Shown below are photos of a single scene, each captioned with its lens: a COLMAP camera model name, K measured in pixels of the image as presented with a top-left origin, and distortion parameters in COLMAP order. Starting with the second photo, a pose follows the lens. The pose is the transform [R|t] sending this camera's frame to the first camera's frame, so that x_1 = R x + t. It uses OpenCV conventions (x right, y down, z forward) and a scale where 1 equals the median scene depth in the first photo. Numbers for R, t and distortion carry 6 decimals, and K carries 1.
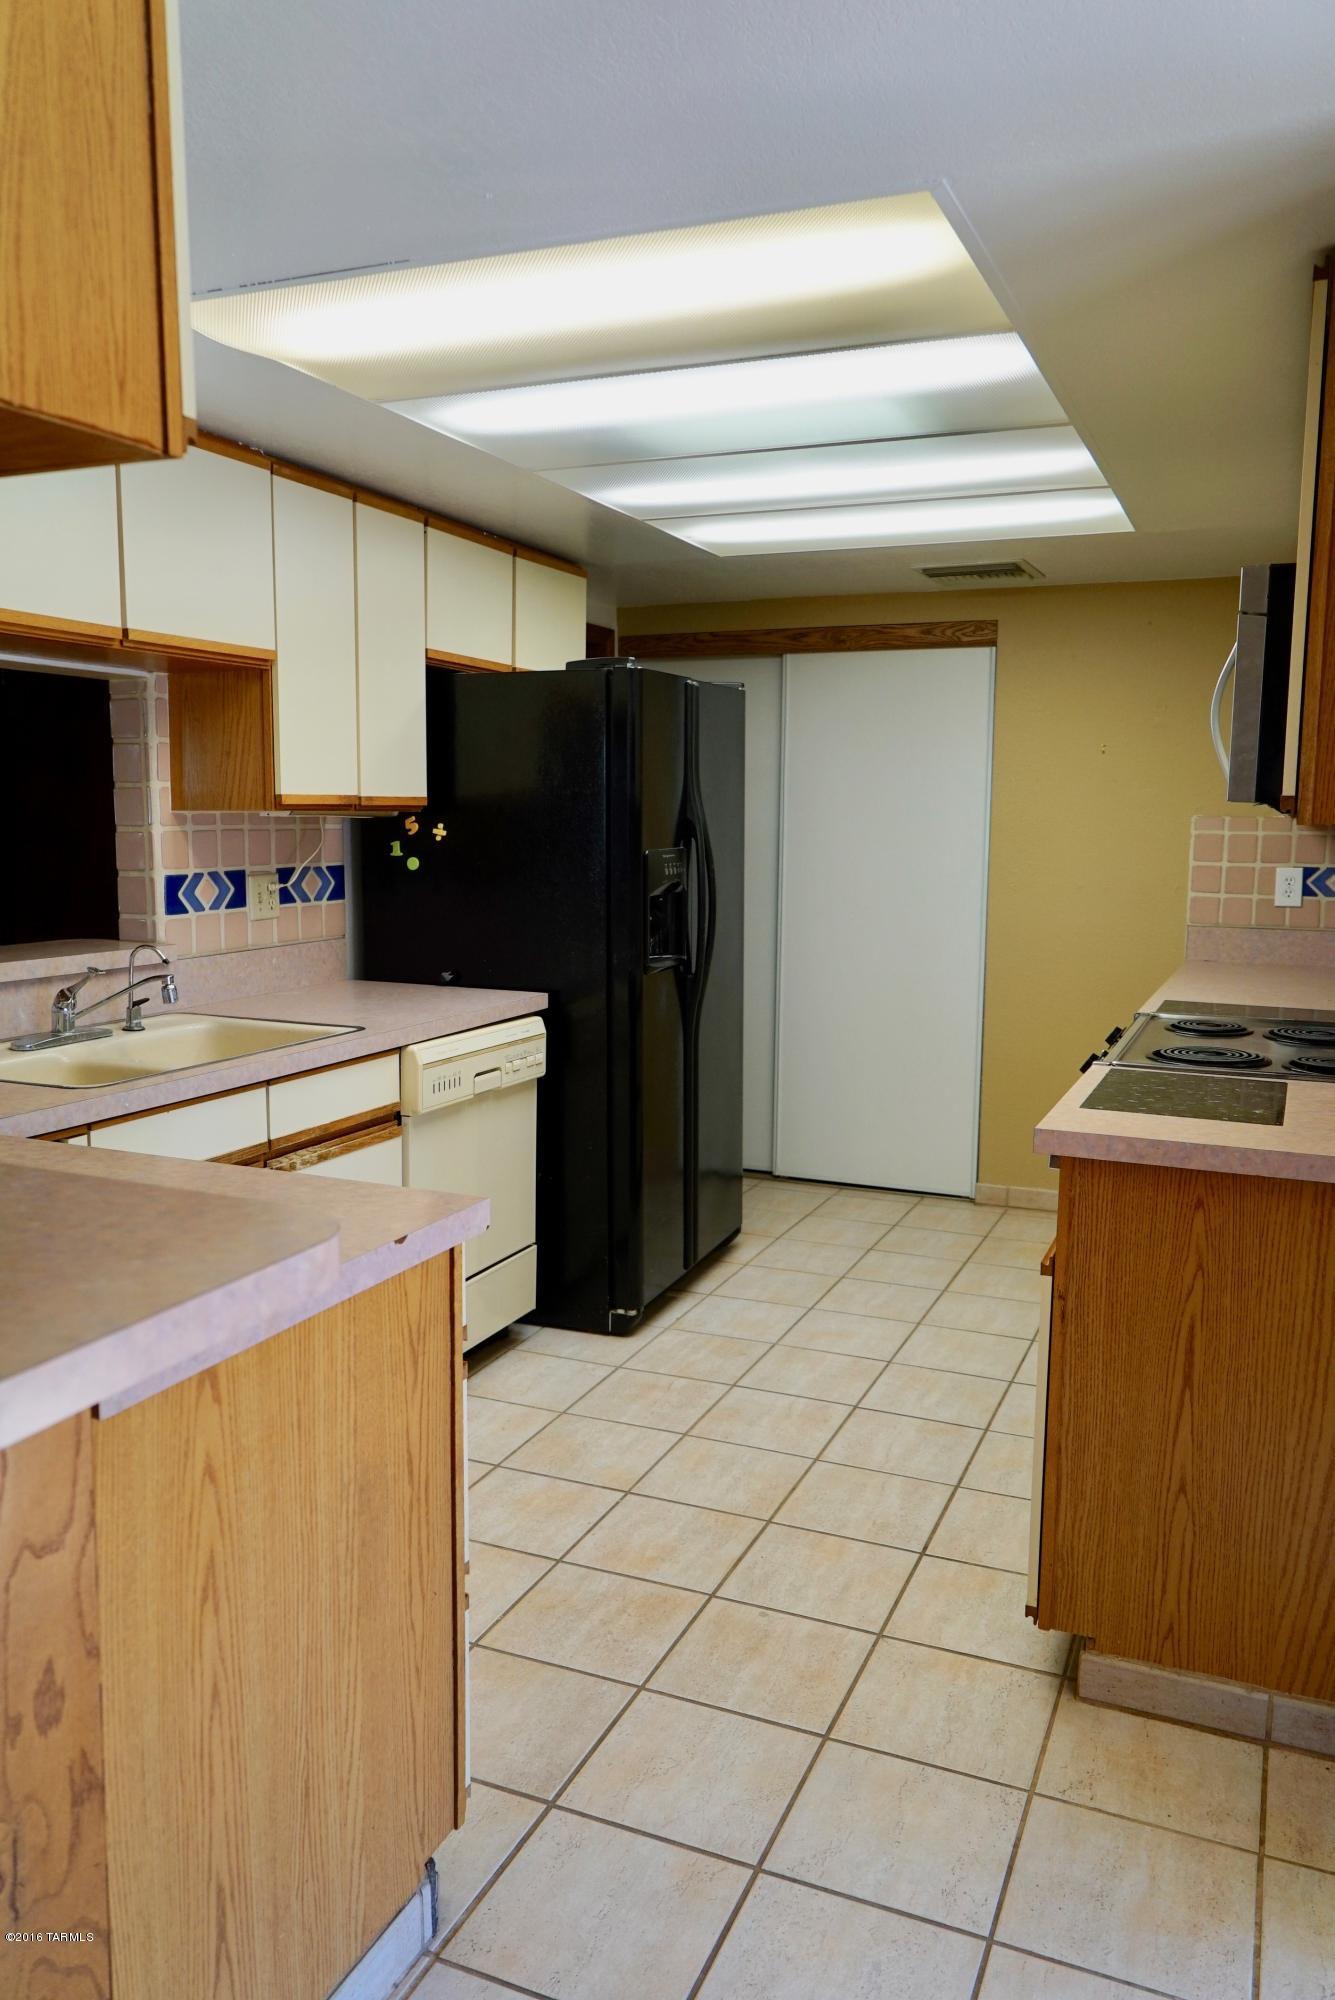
lens RADIAL K [[1500.0, 0, 667.5], [0, 1500.0, 1000.0], [0, 0, 1]] dist [-0.005352, 0.017774]
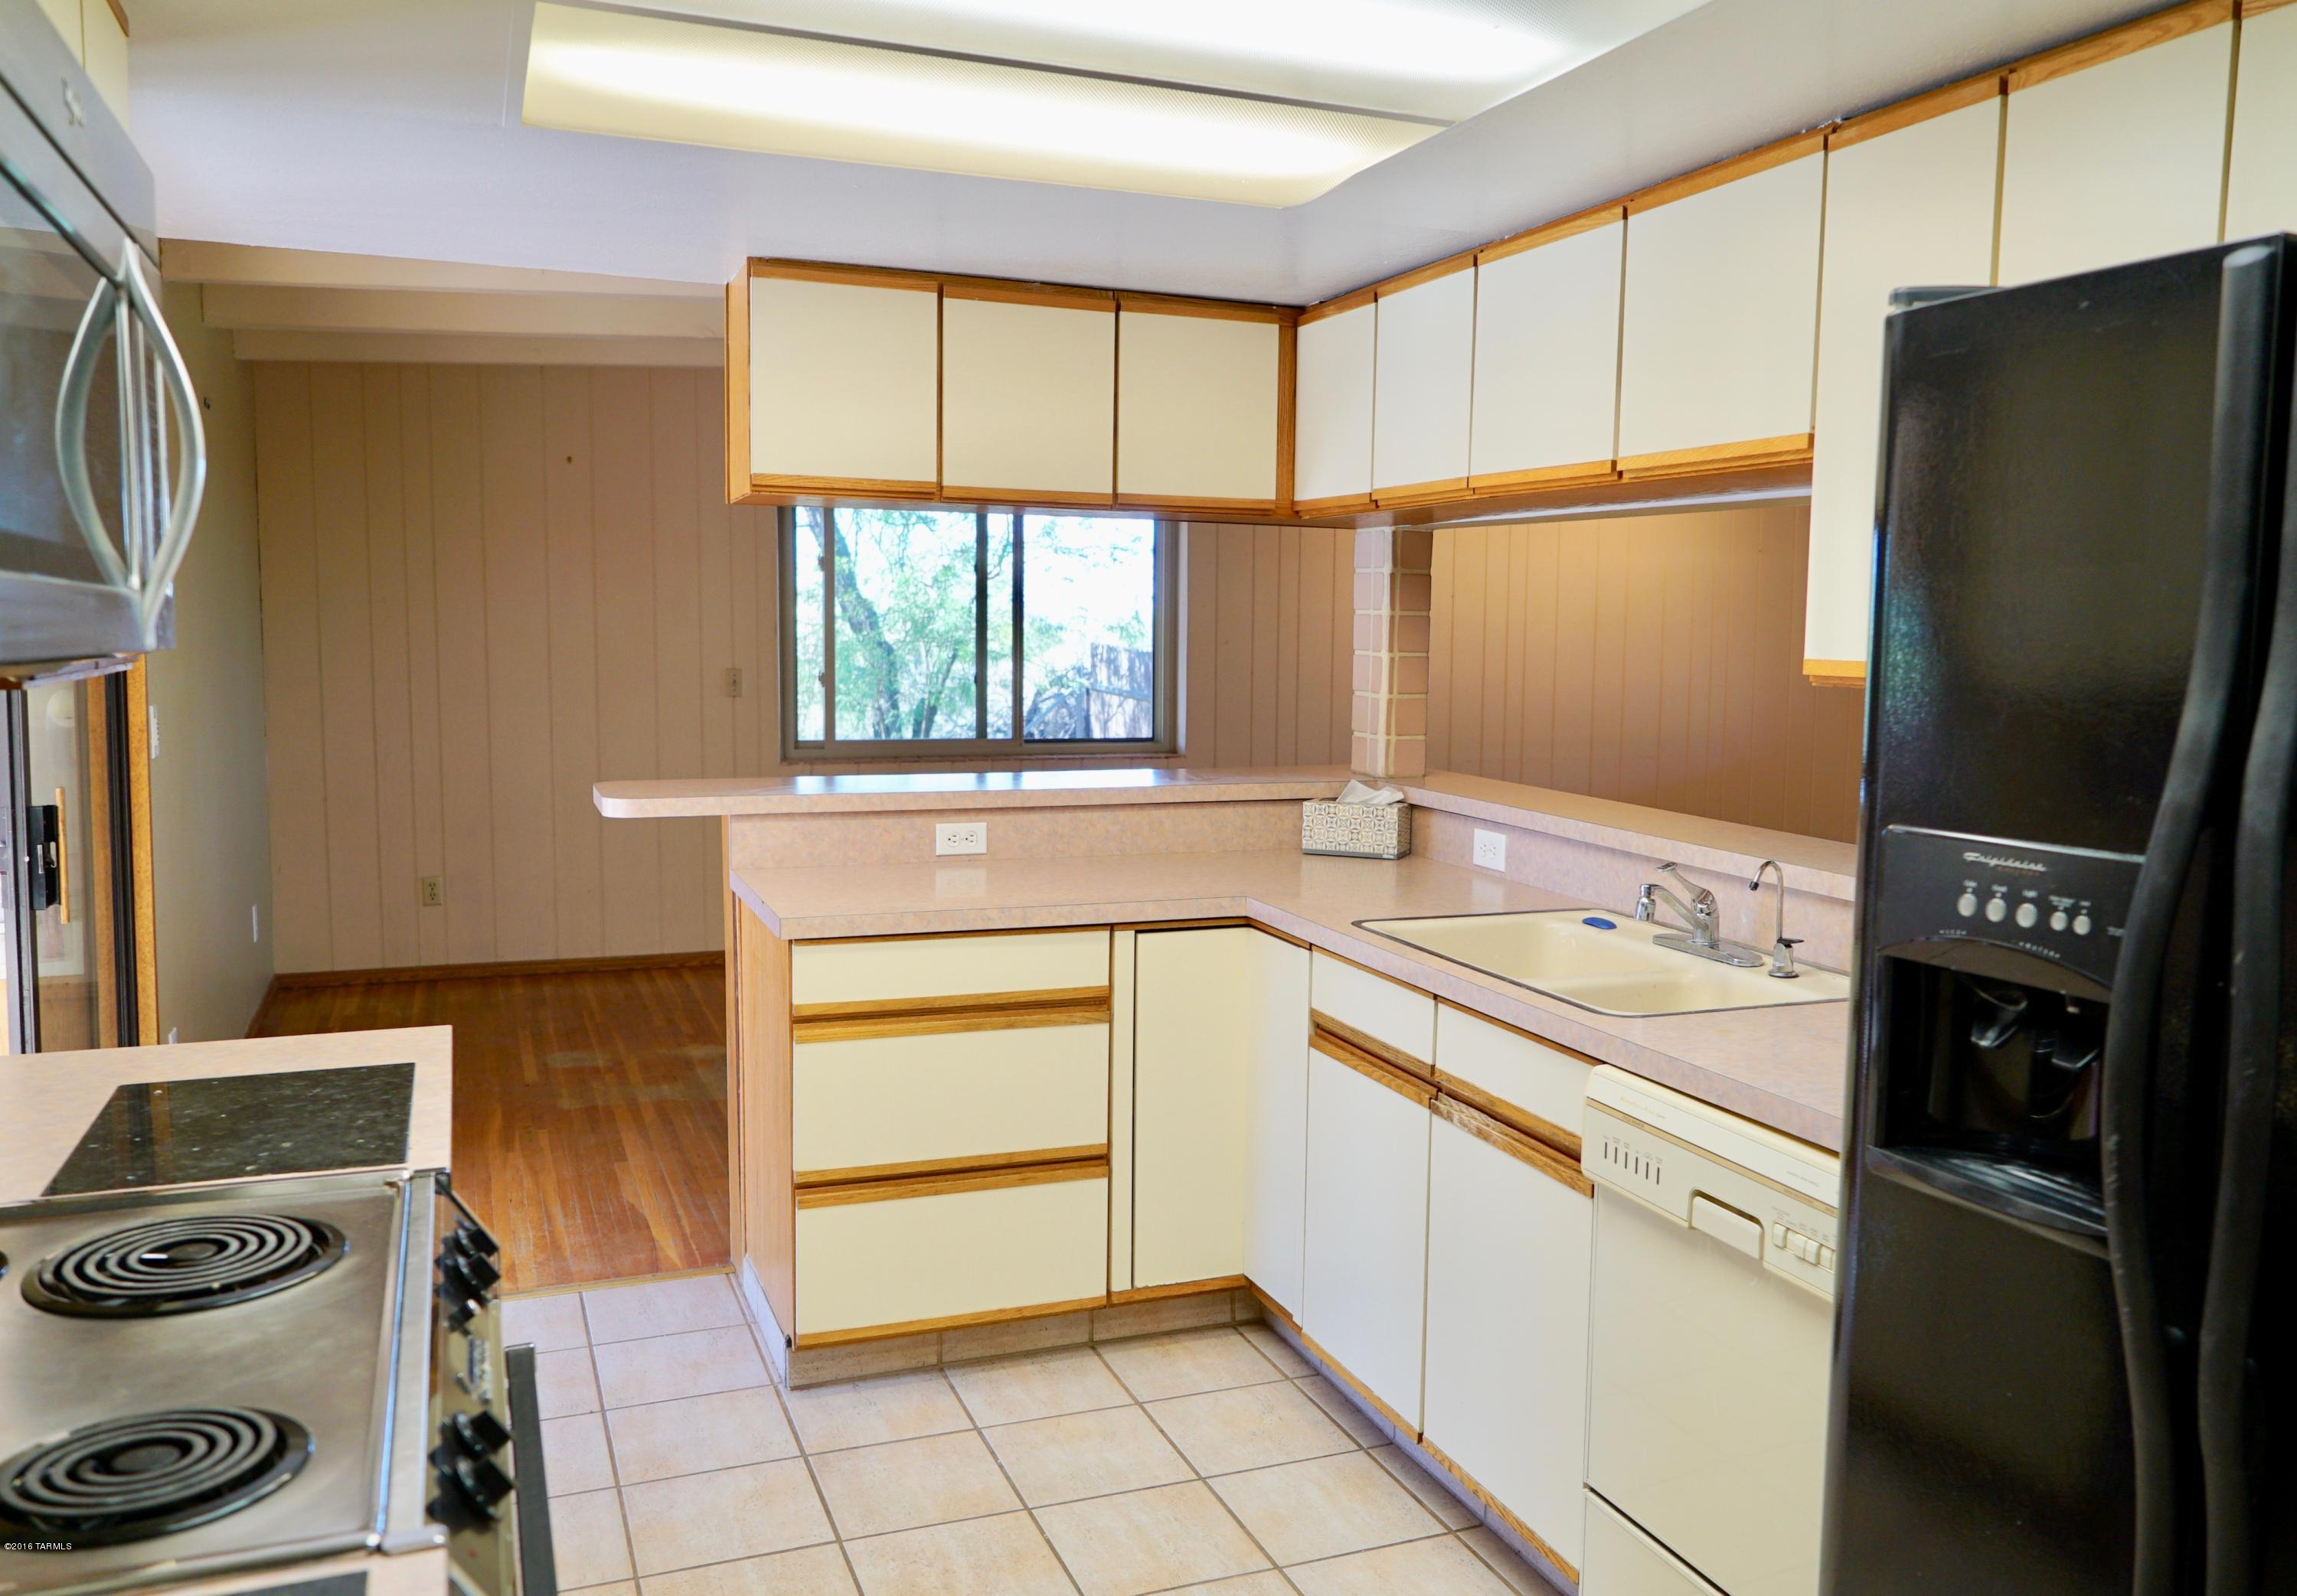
lens RADIAL K [[1764.7, 0, 1148.5], [0, 1764.7, 798.0], [0, 0, 1]] dist [0.001397, 0.000146]
pose [[-0.706889, 0.051657, -0.705435, 0.509385], [-0.113989, 0.975974, 0.185692, -0.207099], [0.698079, 0.211675, -0.684017, 1.476661]]
